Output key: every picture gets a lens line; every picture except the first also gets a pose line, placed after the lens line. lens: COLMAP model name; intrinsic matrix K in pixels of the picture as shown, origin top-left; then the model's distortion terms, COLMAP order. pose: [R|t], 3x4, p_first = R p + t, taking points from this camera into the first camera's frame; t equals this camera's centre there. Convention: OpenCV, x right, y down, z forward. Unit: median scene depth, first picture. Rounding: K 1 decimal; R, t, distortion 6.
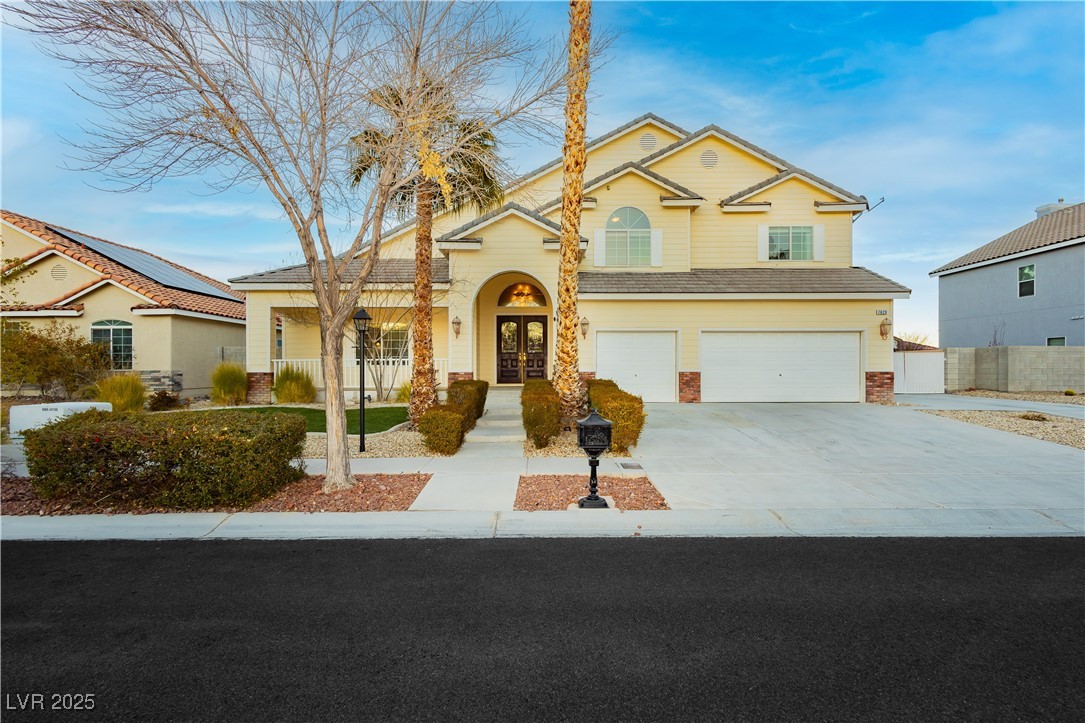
lens RADIAL K [[456.6, 0, 541.7], [0, 456.6, 367.4], [0, 0, 1]] dist [-0.000027, -0.000100]
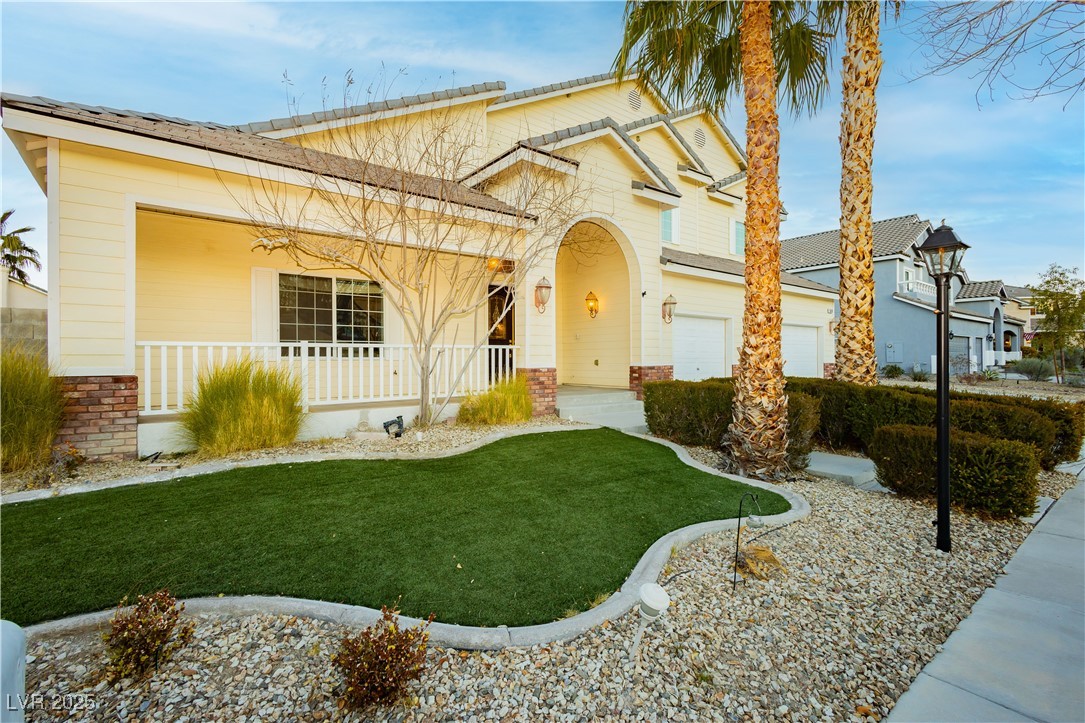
lens RADIAL K [[473.3, 0, 542.5], [0, 473.3, 361.5], [0, 0, 1]] dist [0.001162, 0.000014]
pose [[0.803159, -0.004402, 0.595748, -0.766432], [-0.000957, 0.999962, 0.008679, -0.005559], [-0.595764, -0.007541, 0.803124, 0.663339]]
